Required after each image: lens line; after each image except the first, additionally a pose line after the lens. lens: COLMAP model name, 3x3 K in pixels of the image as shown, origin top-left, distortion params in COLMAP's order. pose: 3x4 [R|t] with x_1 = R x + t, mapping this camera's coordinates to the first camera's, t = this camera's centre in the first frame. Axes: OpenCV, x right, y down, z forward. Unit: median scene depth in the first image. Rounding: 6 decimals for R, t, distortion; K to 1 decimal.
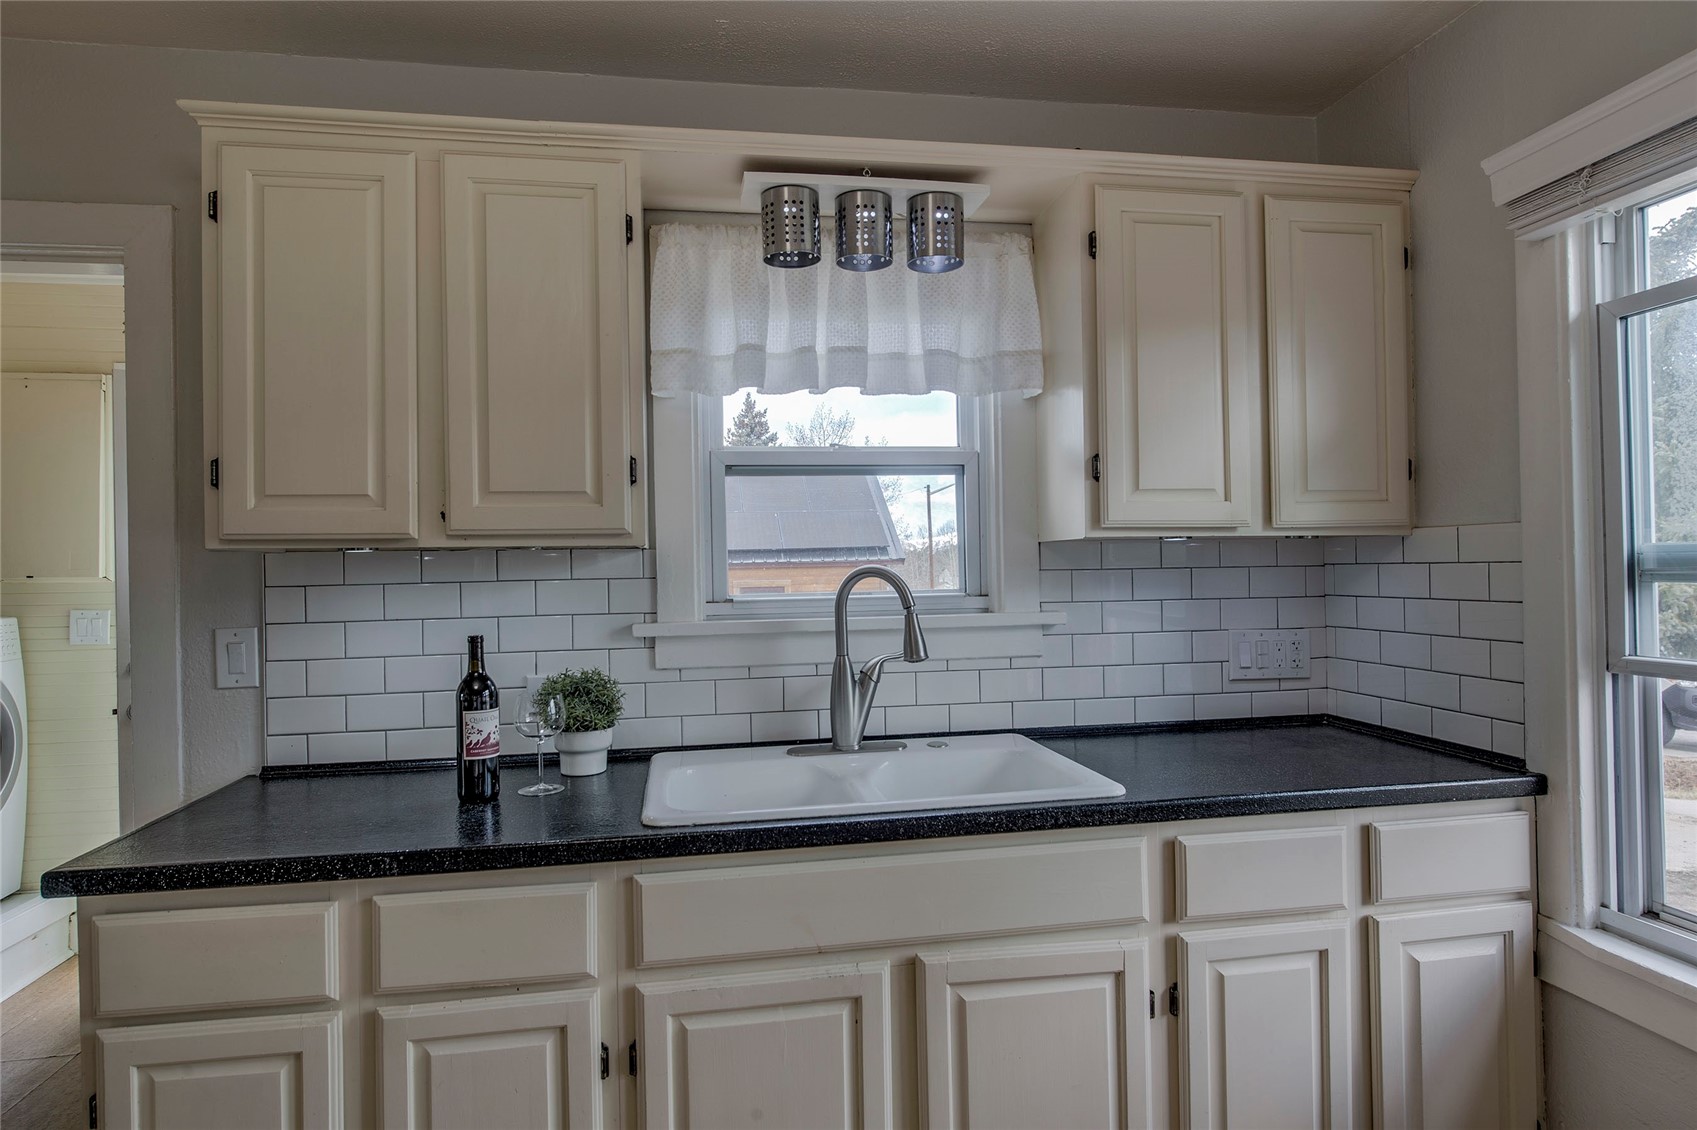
lens RADIAL K [[950.5, 0, 843.2], [0, 950.5, 567.8], [0, 0, 1]] dist [-0.016413, -0.000946]
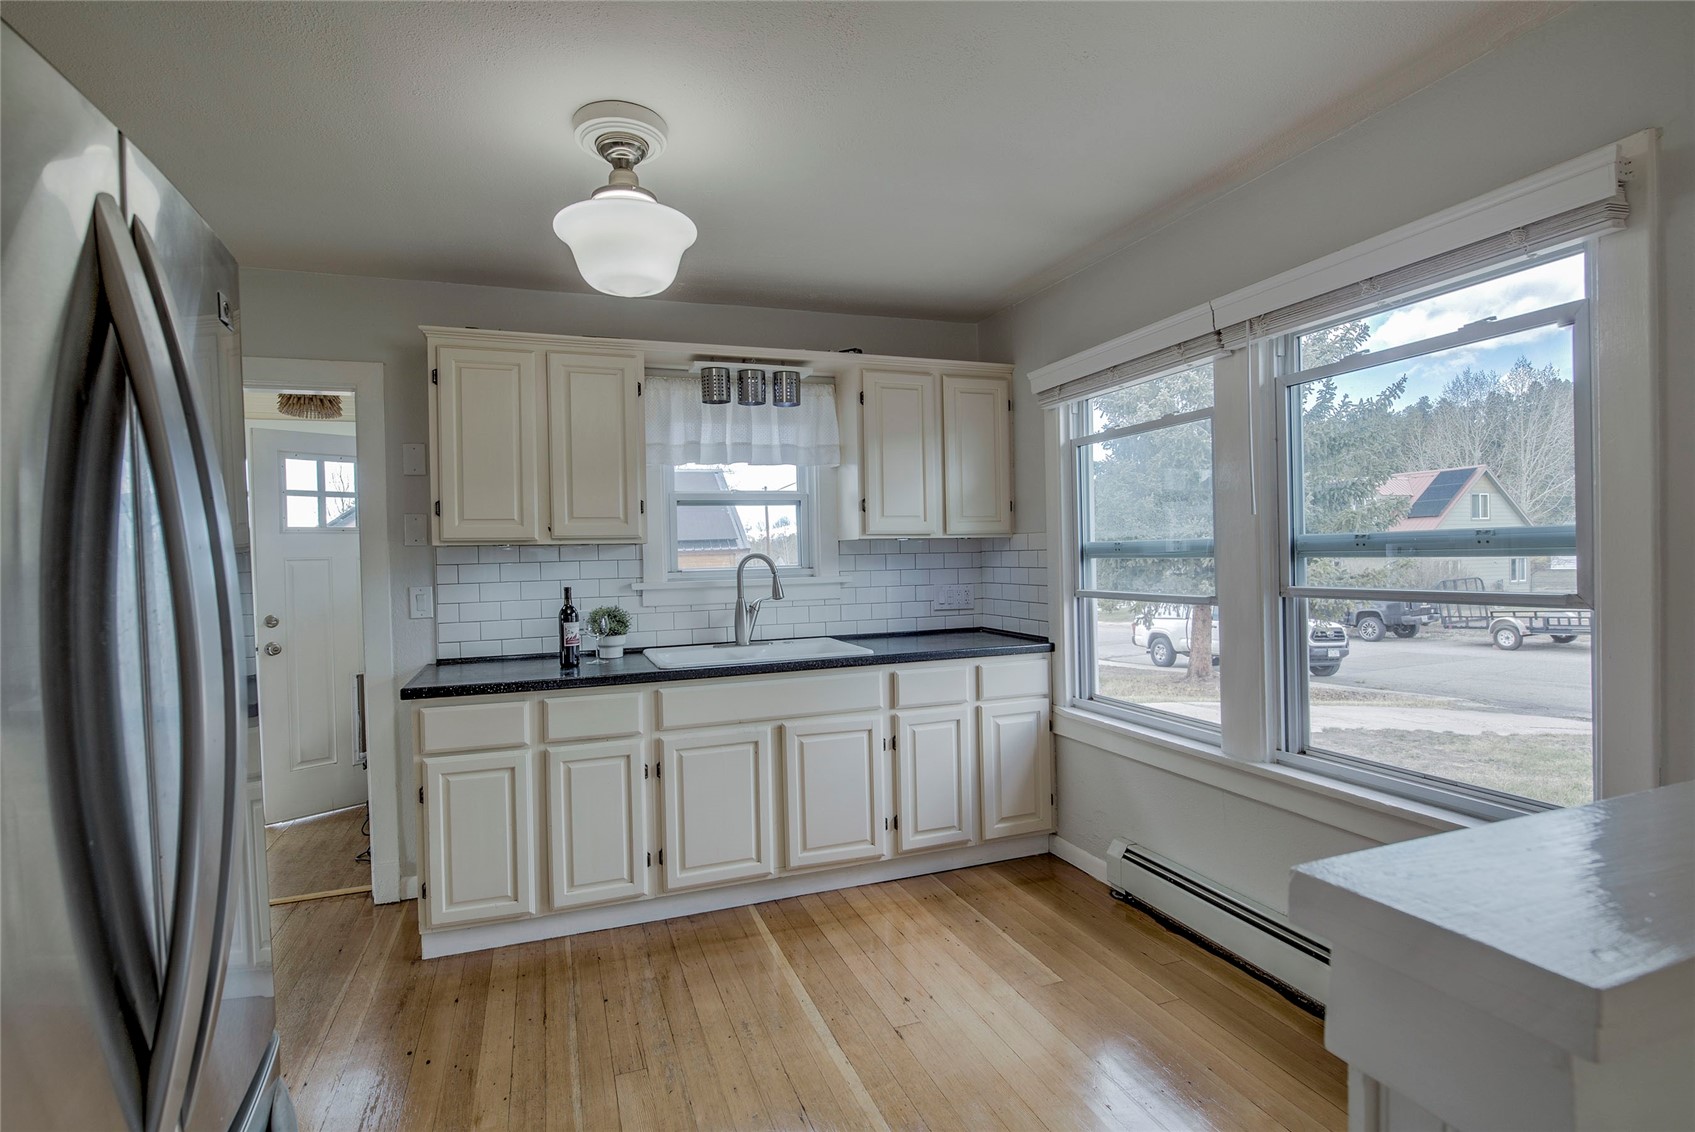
lens RADIAL K [[826.5, 0, 847.5], [0, 826.5, 566.0], [0, 0, 1]] dist [0.000963, 0.000047]
pose [[0.982242, -0.006323, 0.187511, -0.111570], [0.004149, 0.999920, 0.011986, 0.005583], [-0.187572, -0.010995, 0.982189, -0.788199]]
